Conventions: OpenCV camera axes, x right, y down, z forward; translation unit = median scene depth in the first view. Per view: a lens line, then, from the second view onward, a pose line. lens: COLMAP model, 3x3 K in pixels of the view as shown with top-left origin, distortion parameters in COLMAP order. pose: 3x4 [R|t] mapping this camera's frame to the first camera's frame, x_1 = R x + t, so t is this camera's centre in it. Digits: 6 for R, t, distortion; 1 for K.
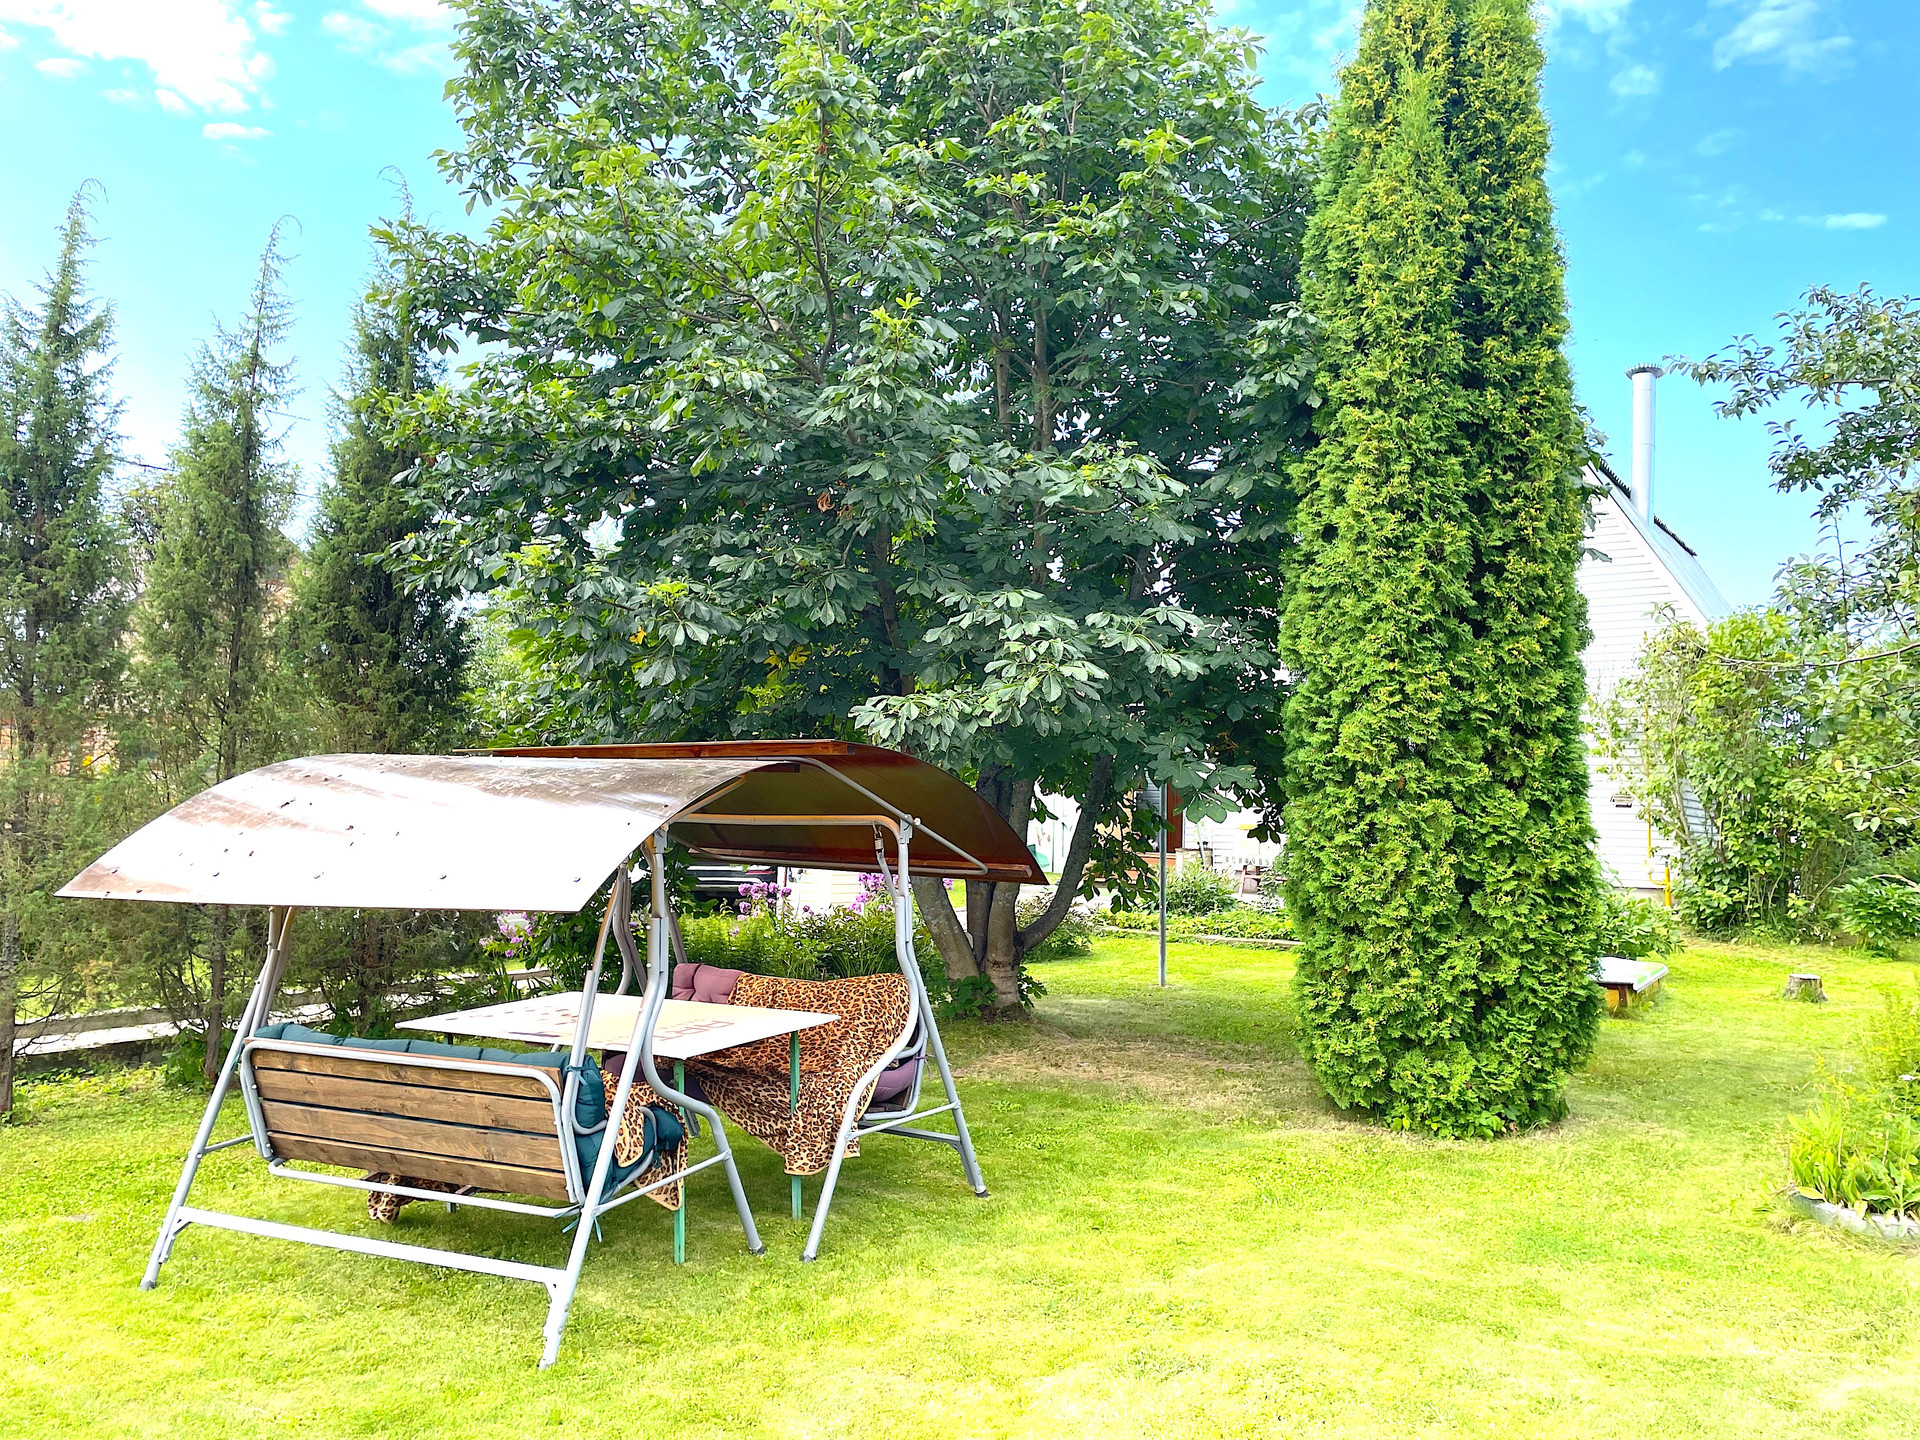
lens RADIAL K [[1461.4, 0, 960.0], [0, 1461.4, 720.0], [0, 0, 1]] dist [0.118523, -0.157531]
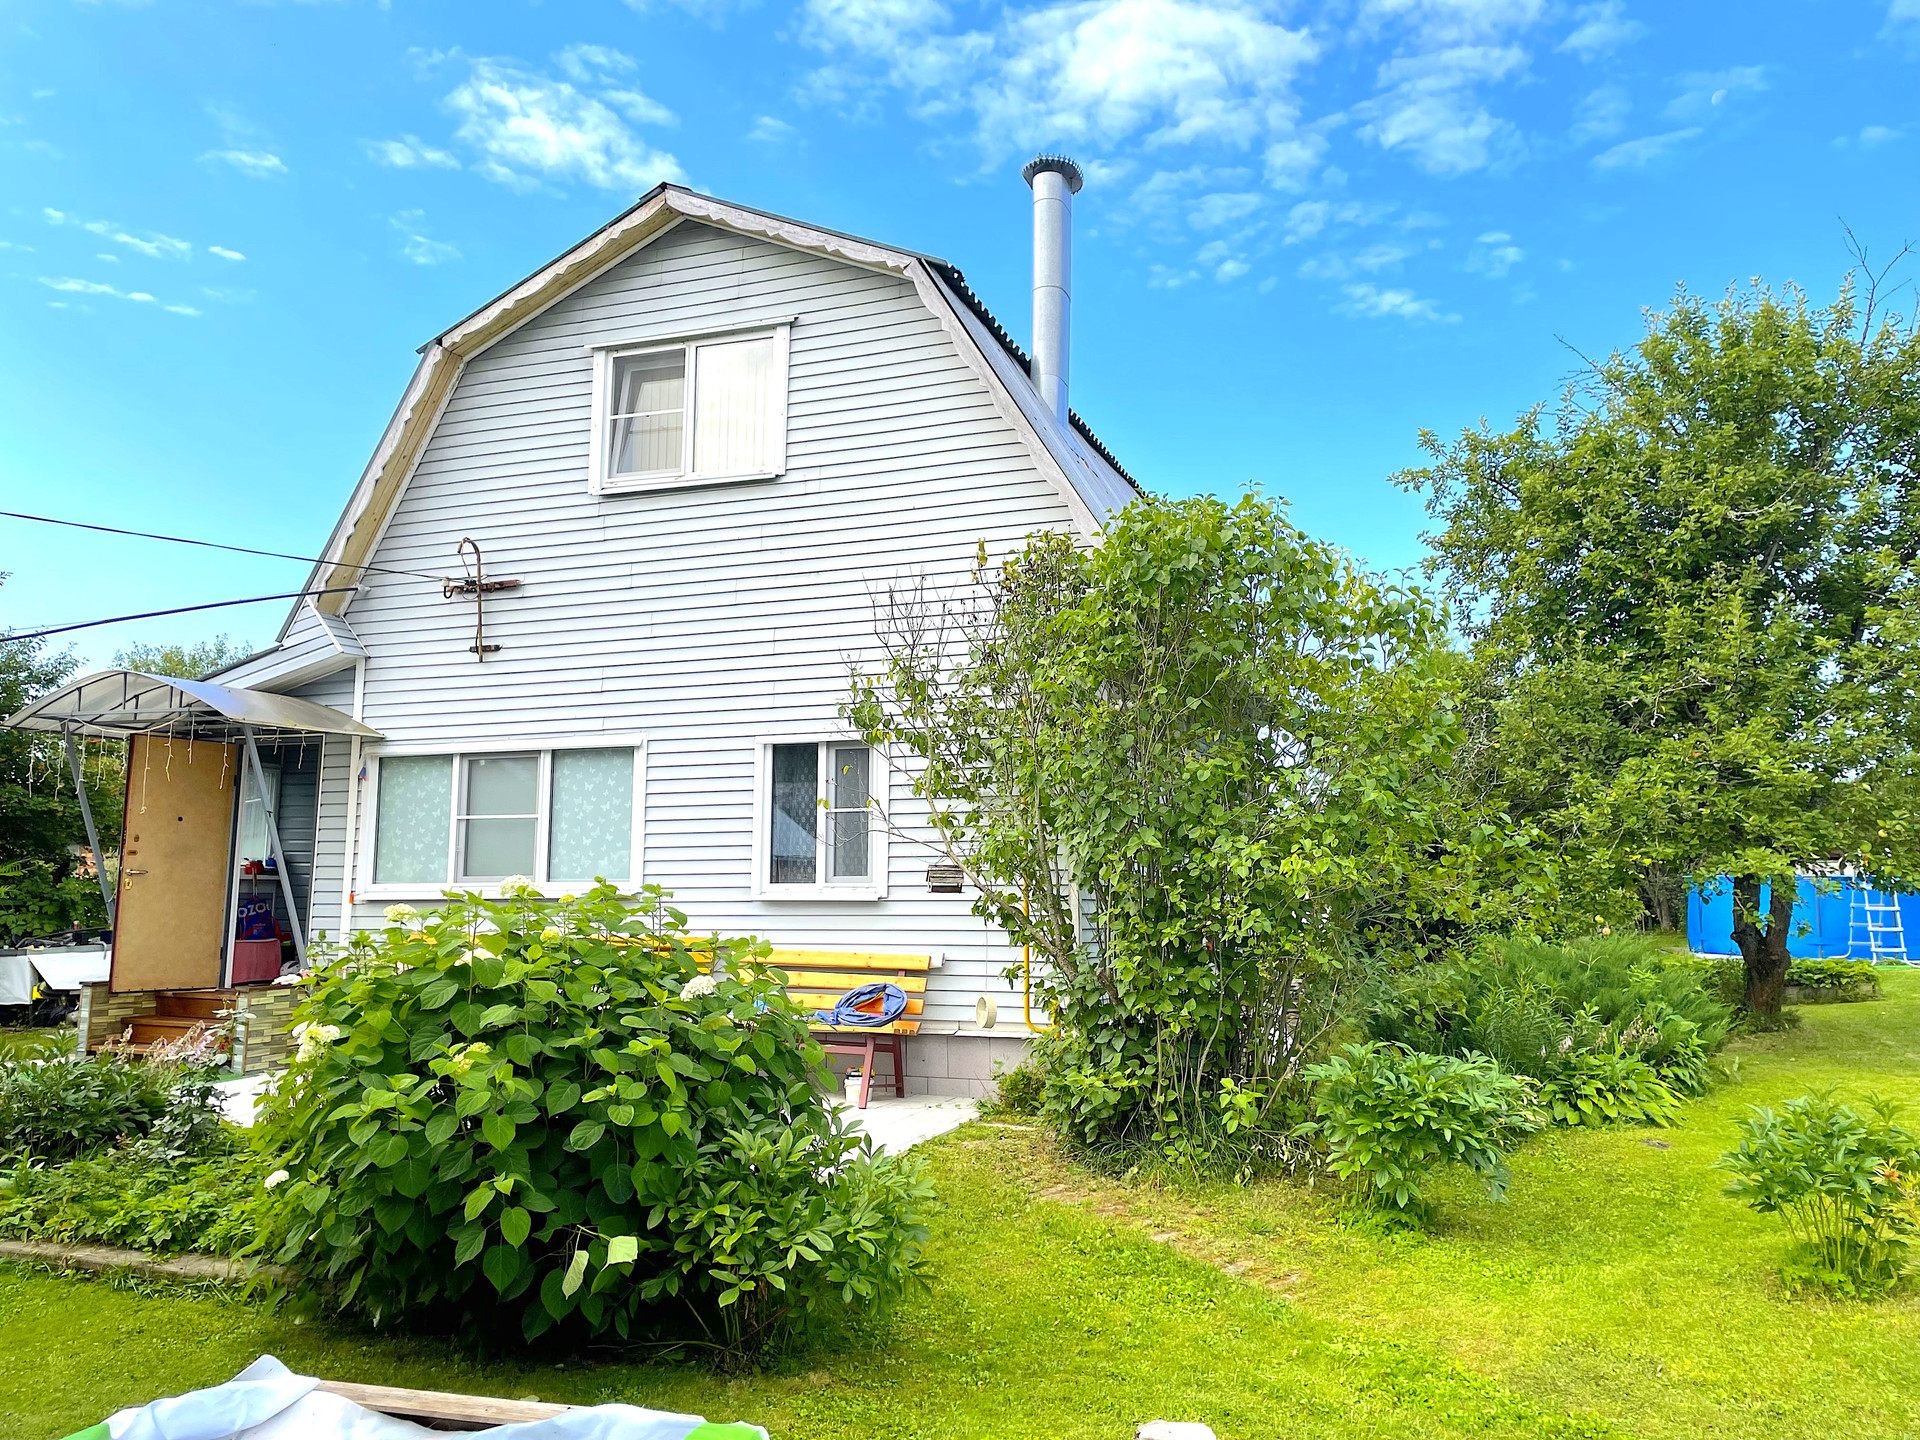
lens RADIAL K [[1461.4, 0, 960.0], [0, 1461.4, 720.0], [0, 0, 1]] dist [0.118523, -0.157531]
pose [[0.968997, 0.006144, 0.246995, 0.350619], [0.007205, 0.998563, -0.053106, 0.028472], [-0.246966, 0.053239, 0.967560, 0.553654]]
